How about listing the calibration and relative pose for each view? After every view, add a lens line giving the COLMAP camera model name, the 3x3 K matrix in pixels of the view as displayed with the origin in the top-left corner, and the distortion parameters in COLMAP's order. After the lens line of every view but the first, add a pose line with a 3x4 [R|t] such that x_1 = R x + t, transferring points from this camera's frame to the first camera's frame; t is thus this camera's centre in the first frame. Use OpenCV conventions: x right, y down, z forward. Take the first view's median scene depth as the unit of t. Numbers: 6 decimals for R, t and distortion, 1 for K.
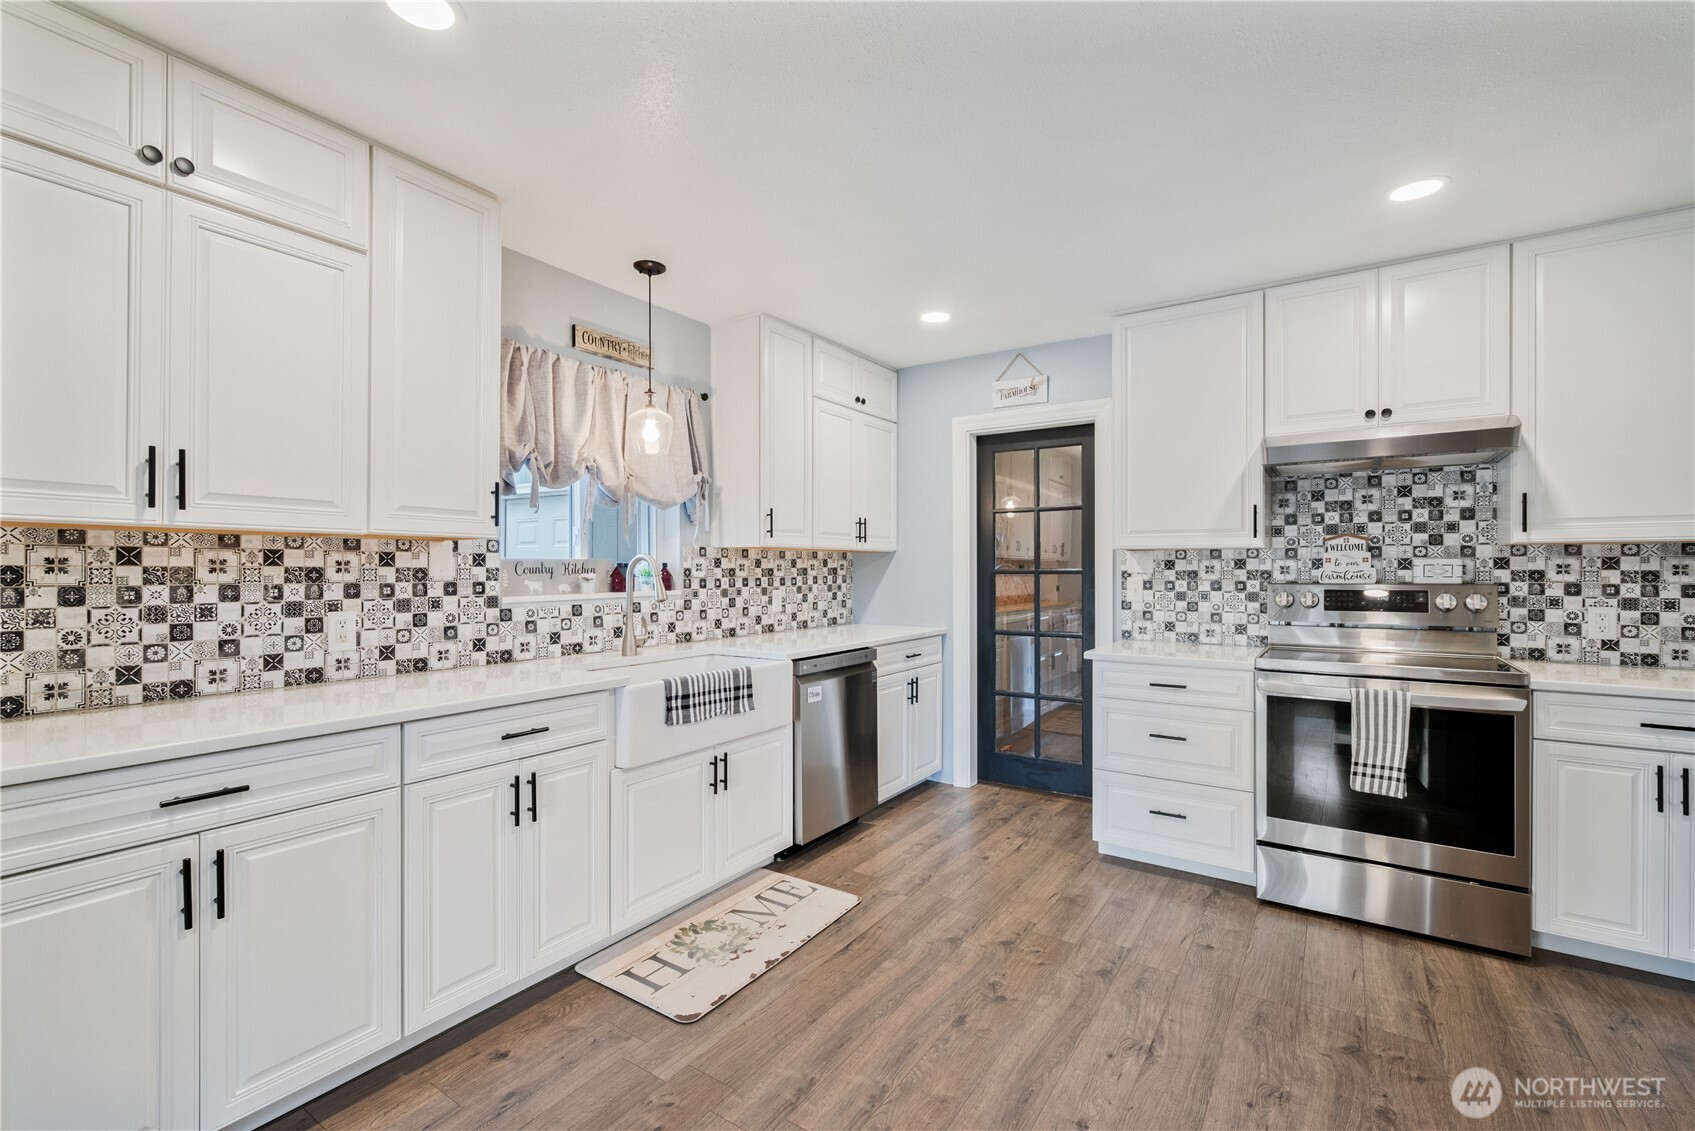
lens RADIAL K [[720.9, 0, 848.2], [0, 720.9, 568.6], [0, 0, 1]] dist [-0.000826, -0.000188]
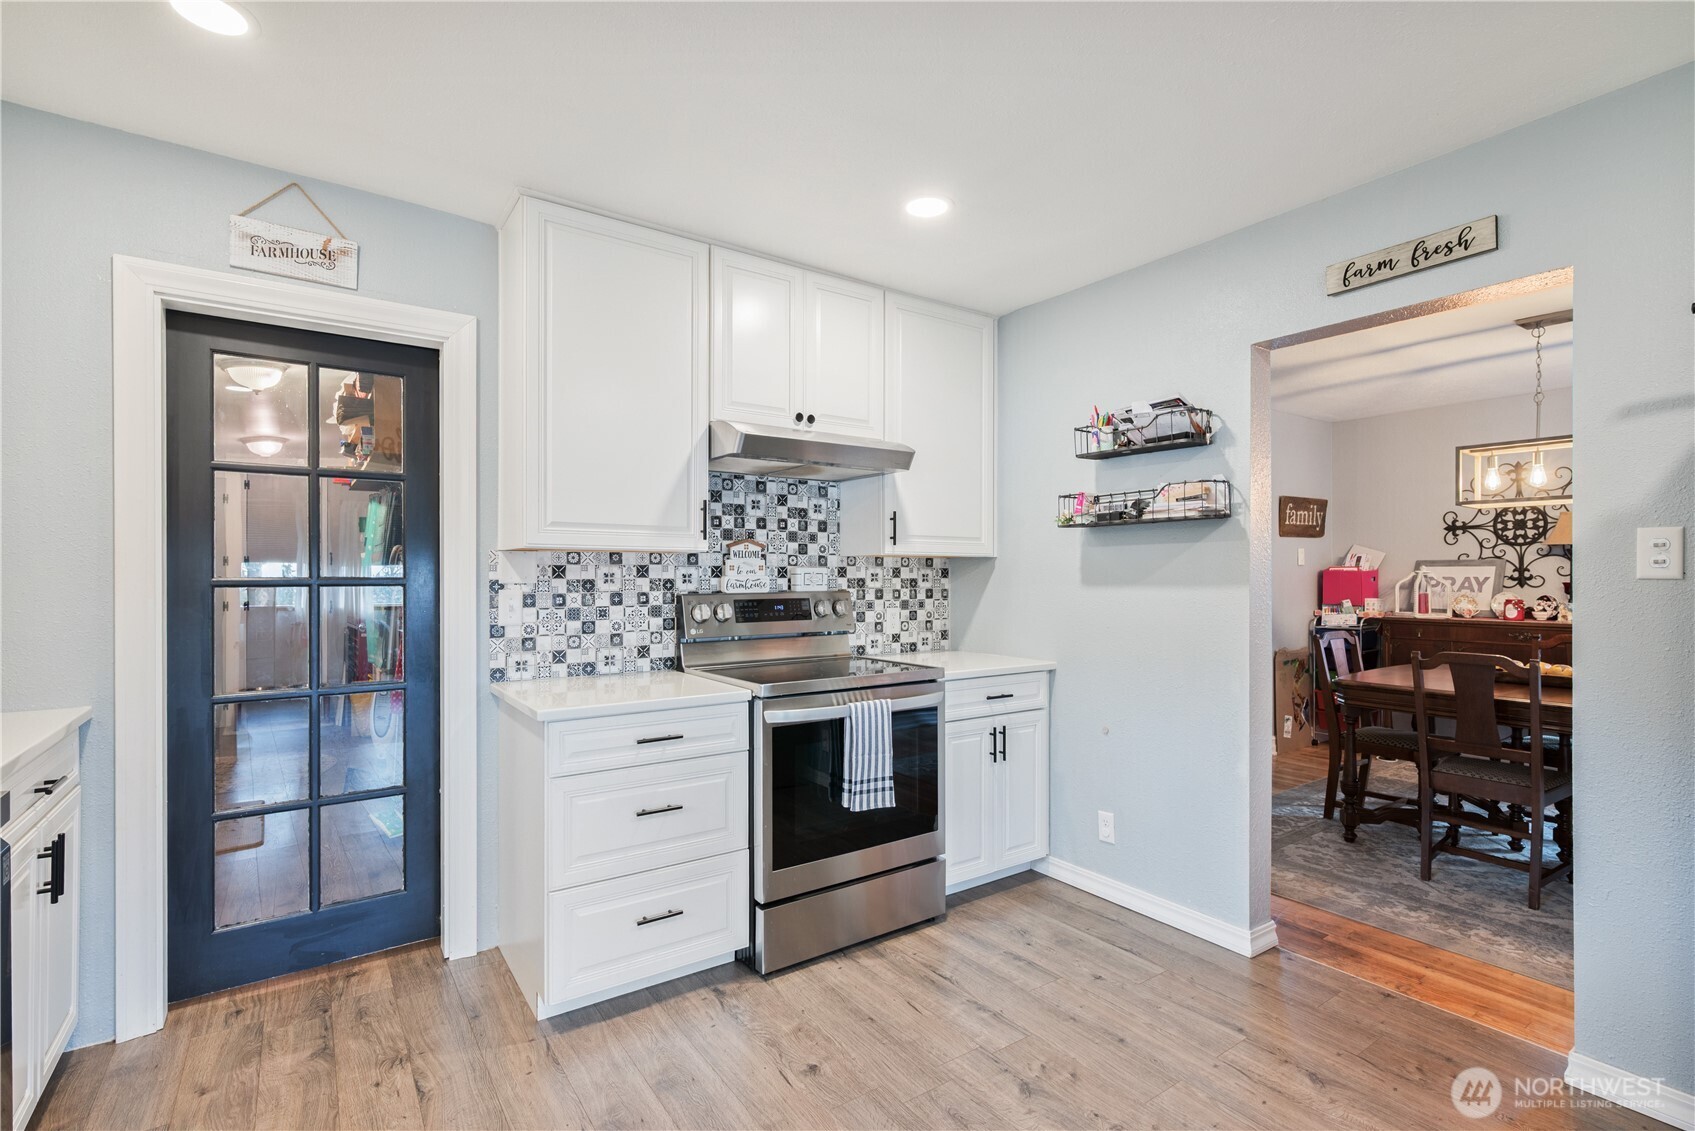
lens RADIAL K [[777.1, 0, 845.5], [0, 777.1, 573.4], [0, 0, 1]] dist [0.000964, 0.000270]
pose [[0.364728, 0.002902, 0.931109, -0.202830], [-0.001642, 0.999996, -0.002474, -0.002280], [-0.931113, -0.000626, 0.364731, 0.509106]]
